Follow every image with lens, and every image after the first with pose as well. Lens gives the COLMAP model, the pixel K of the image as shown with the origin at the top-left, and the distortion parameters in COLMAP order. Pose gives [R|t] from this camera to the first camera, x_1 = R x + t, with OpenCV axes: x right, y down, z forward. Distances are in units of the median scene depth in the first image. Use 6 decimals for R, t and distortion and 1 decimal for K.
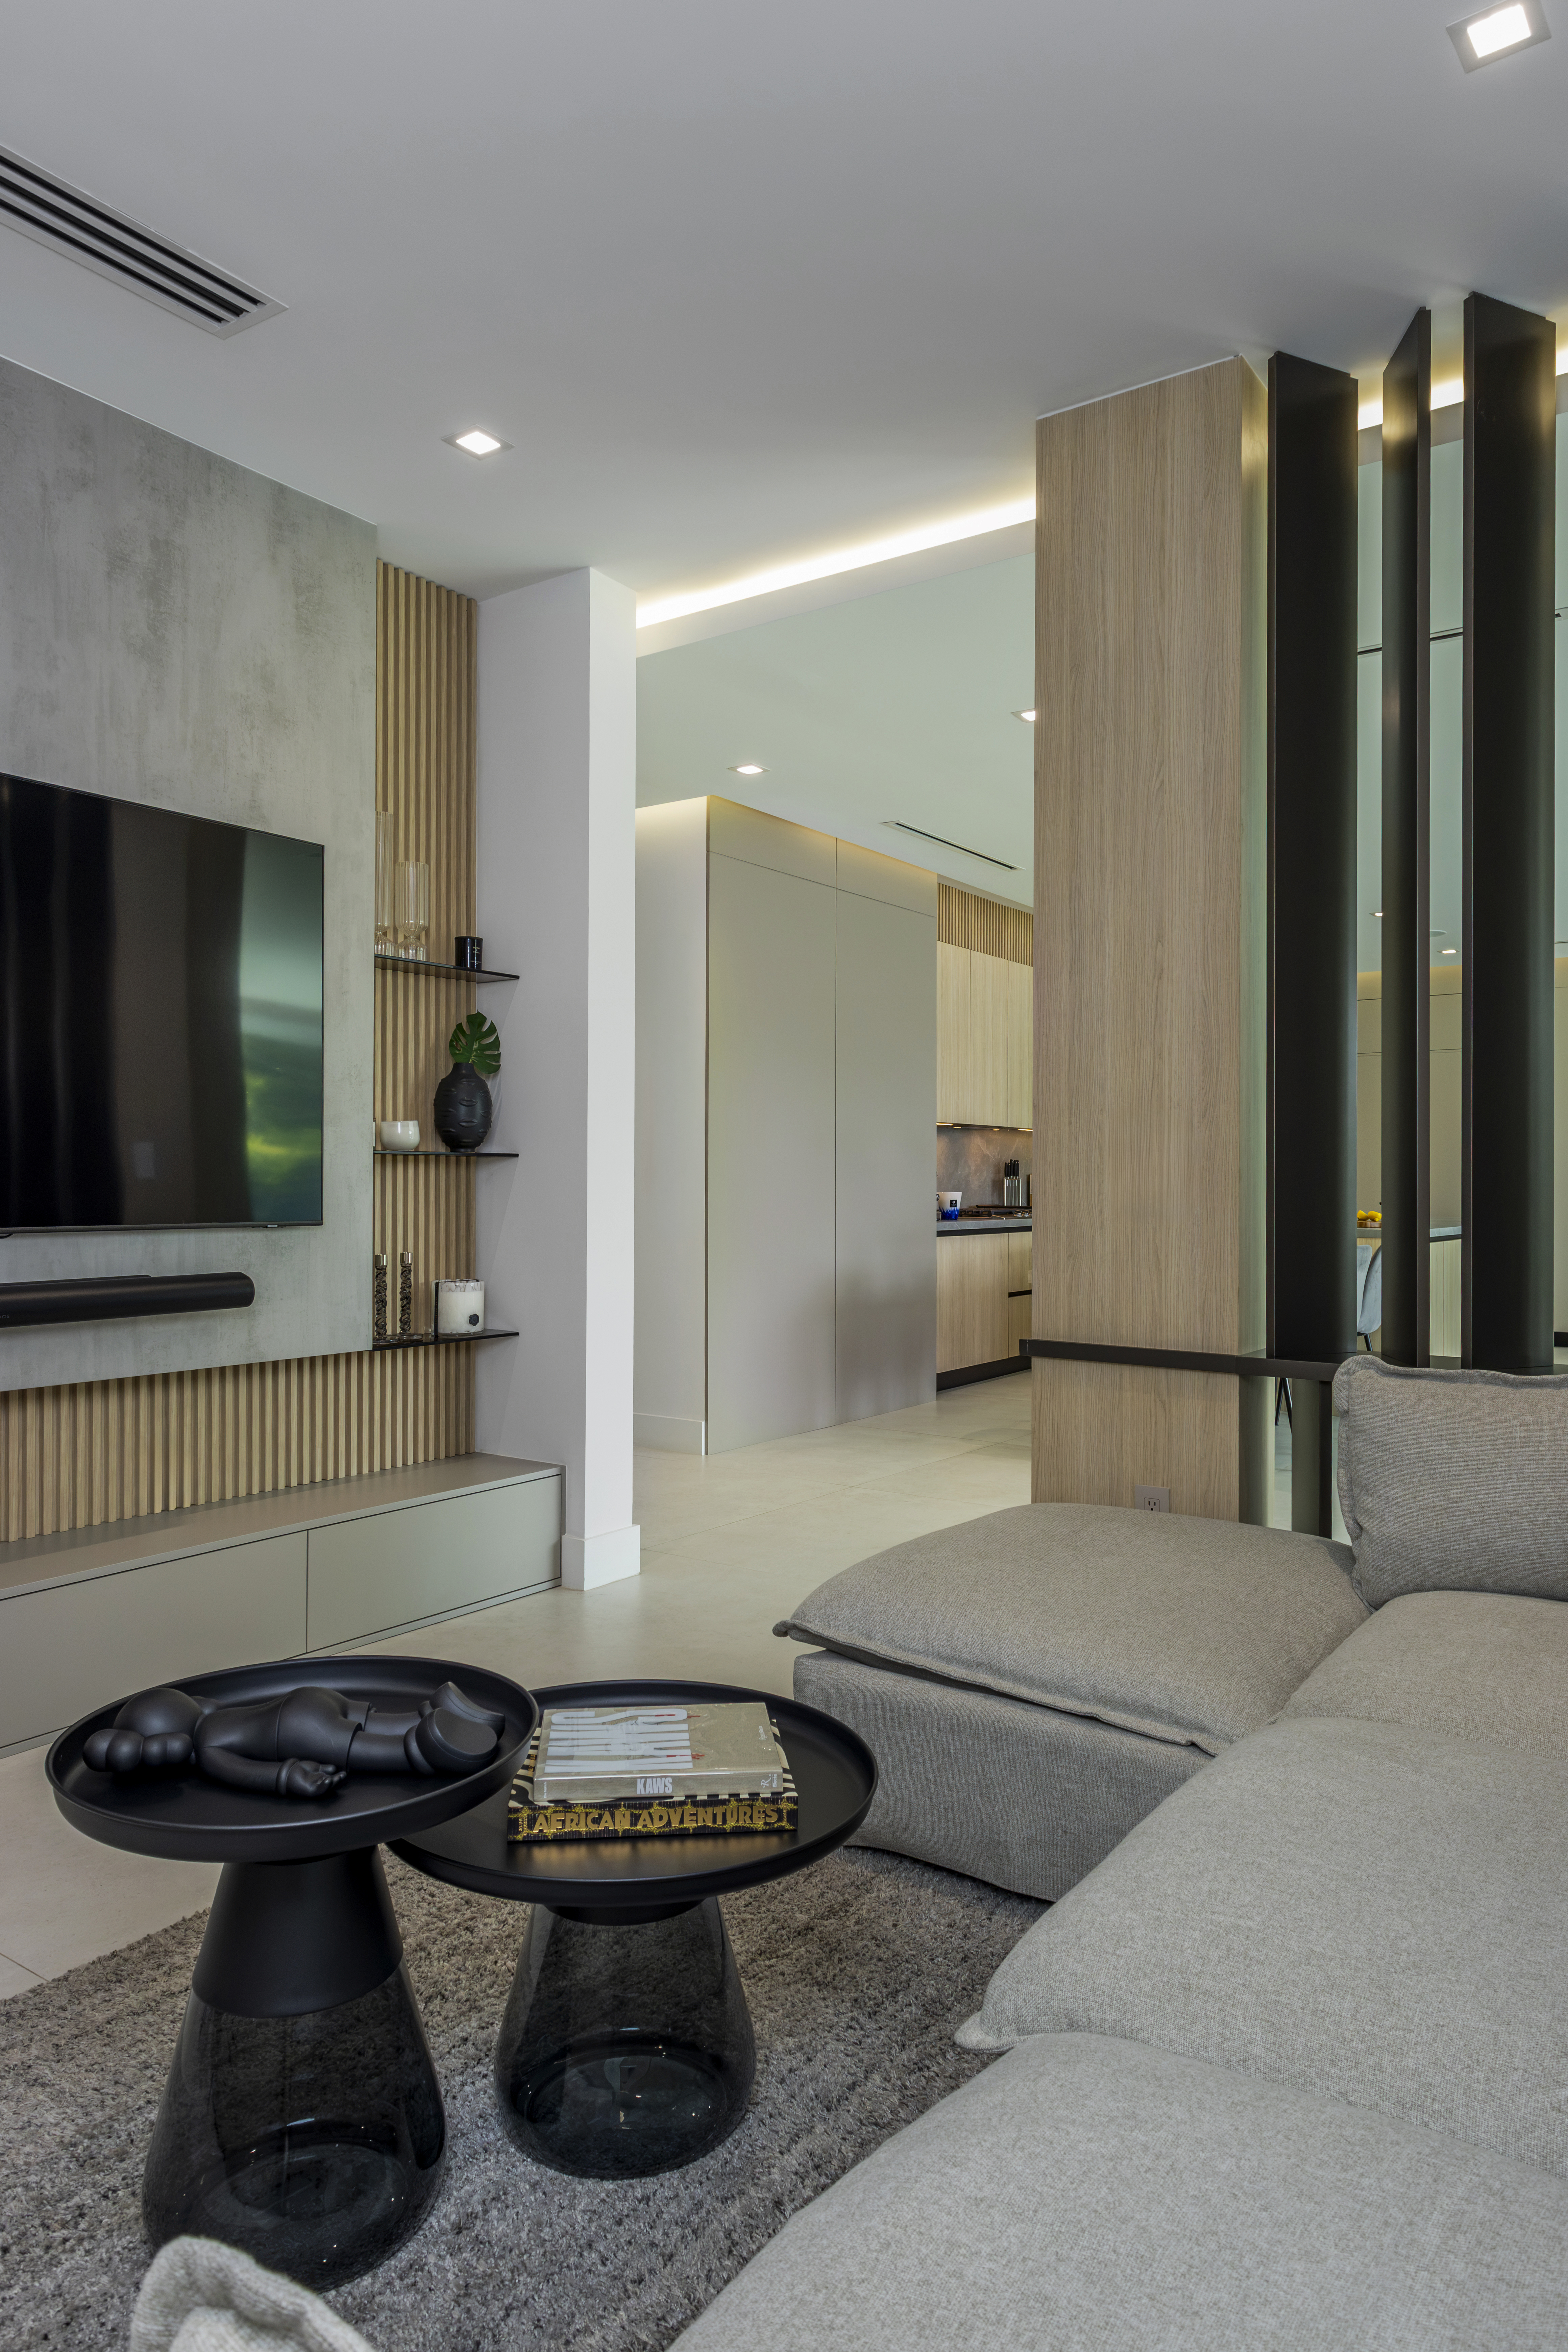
lens RADIAL K [[1543.4, 0, 782.3], [0, 1543.4, 1175.2], [0, 0, 1]] dist [0.000489, 0.000126]
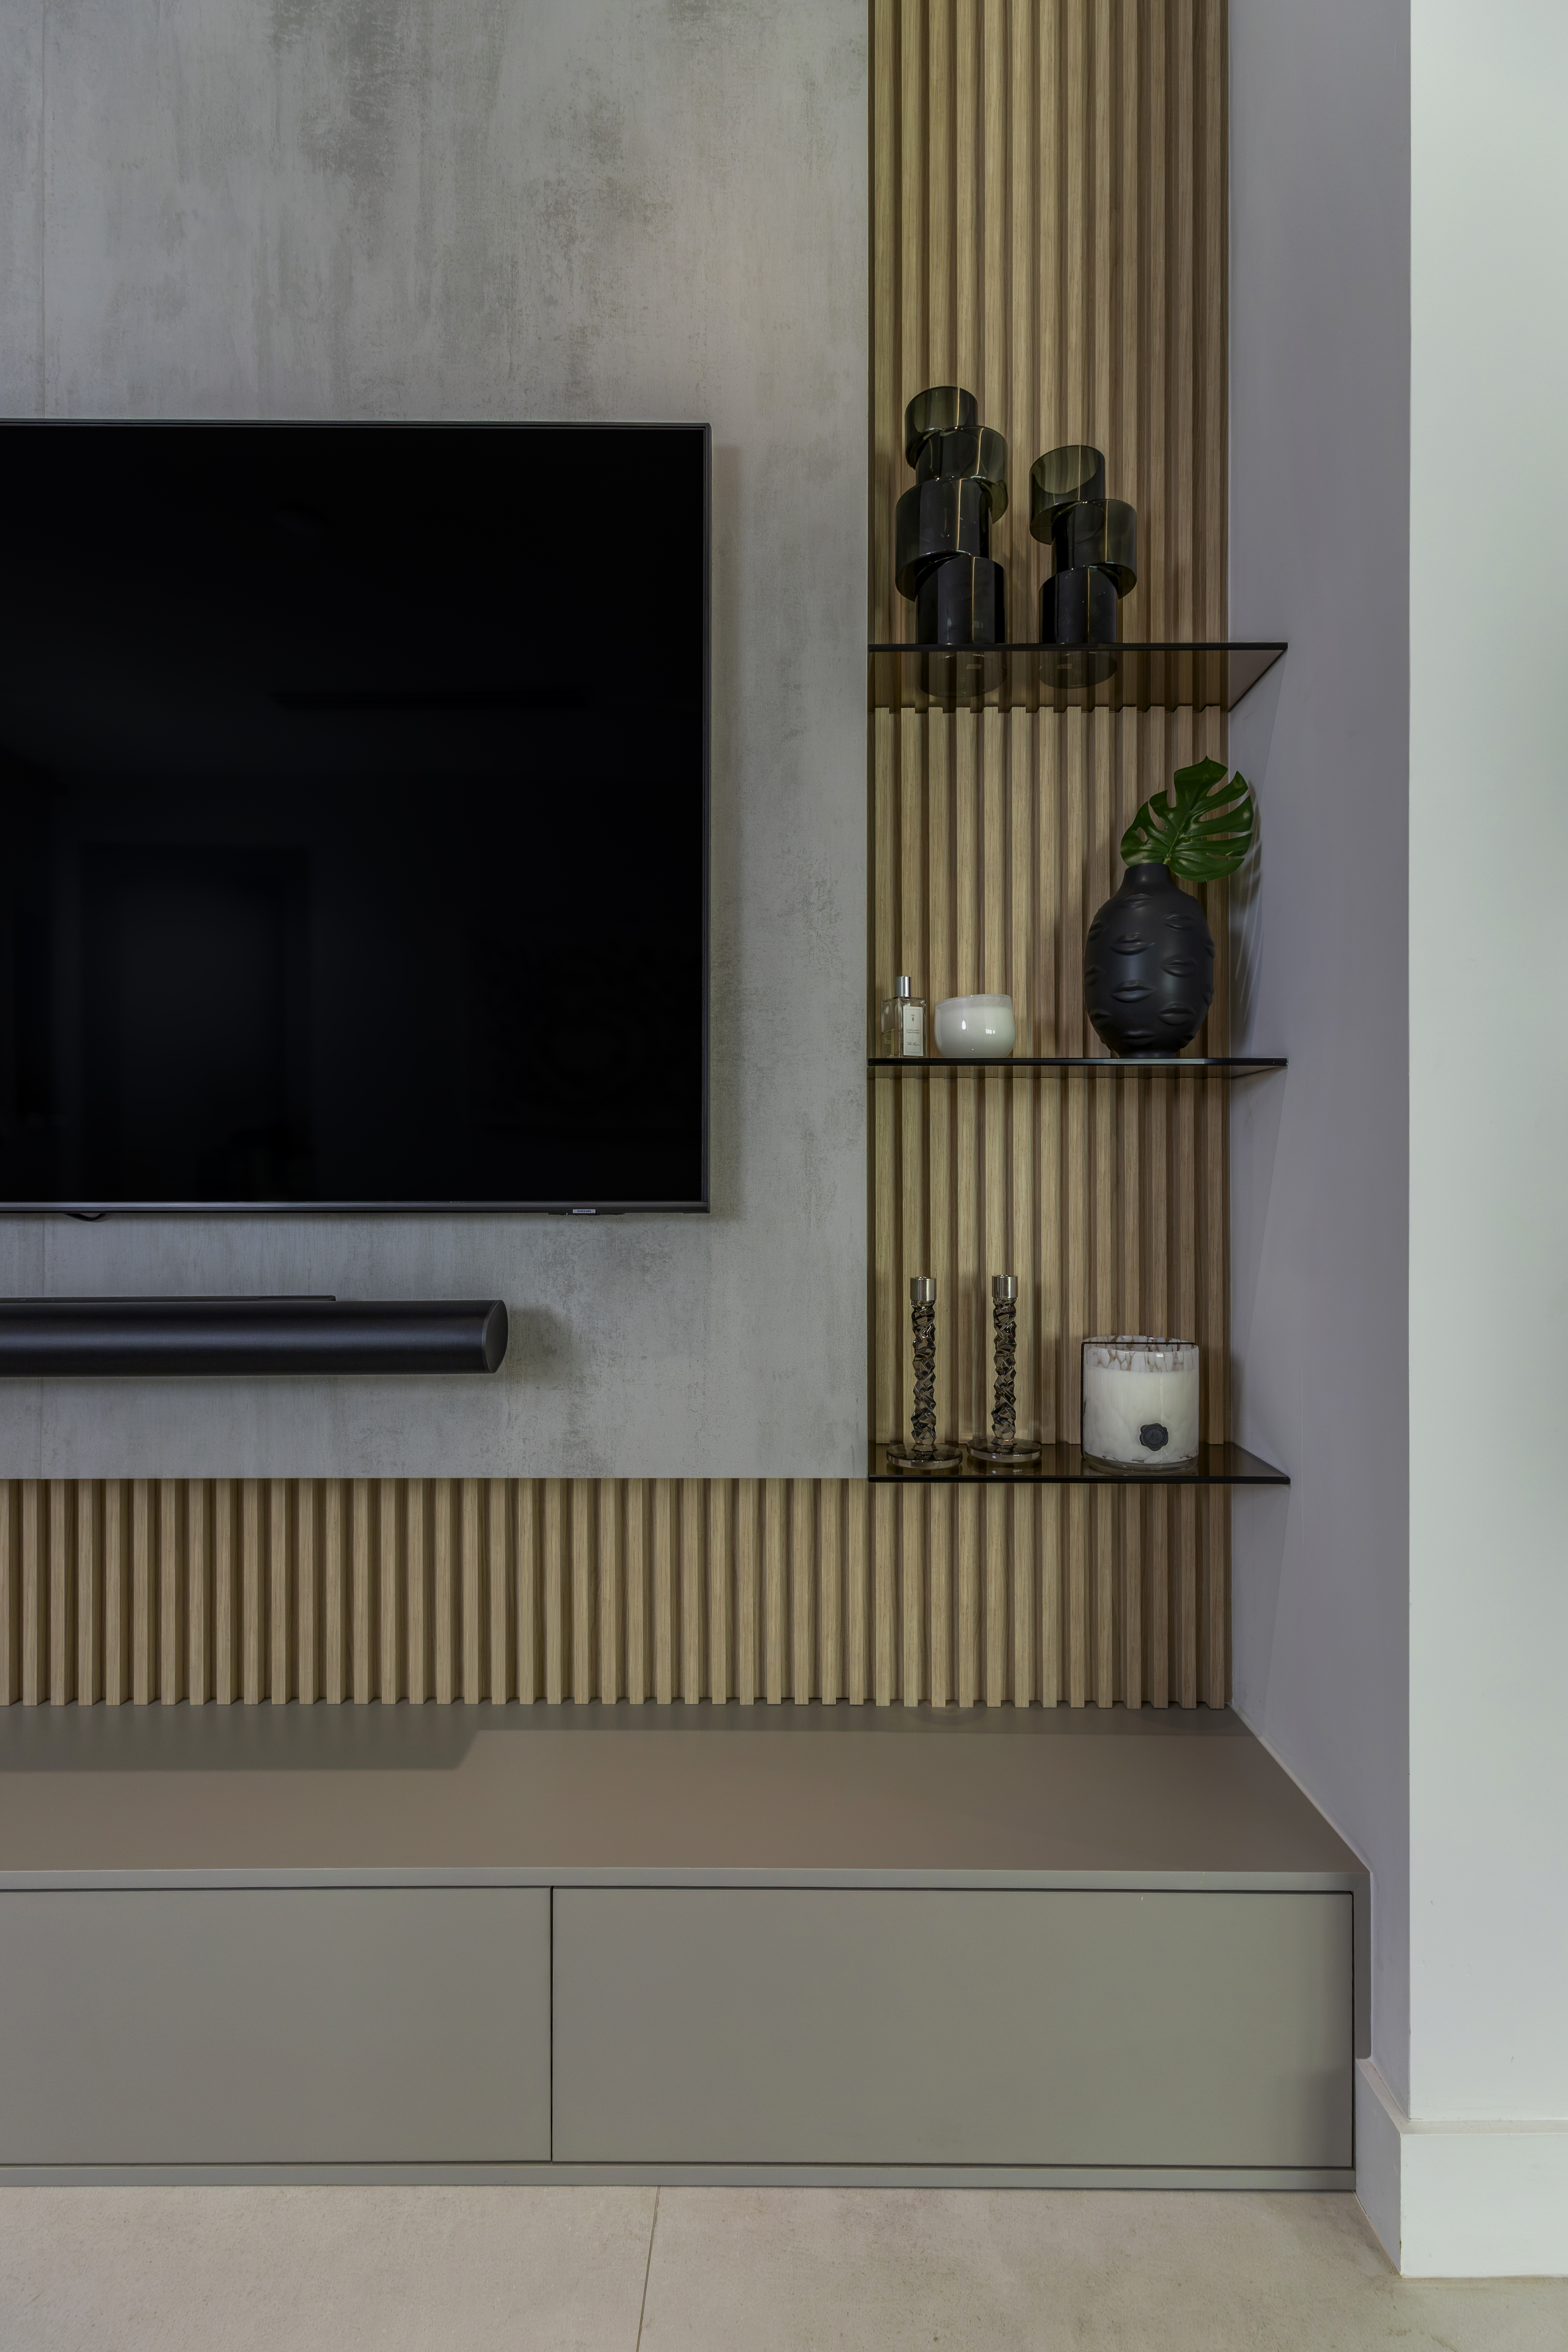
lens RADIAL K [[1114.0, 0, 790.4], [0, 1114.0, 1186.8], [0, 0, 1]] dist [0.002910, 0.001012]
pose [[0.585518, -0.009576, -0.810602, -0.002015], [0.007138, 0.999952, -0.006657, 0.027206], [0.810628, -0.001888, 0.585559, 0.812023]]
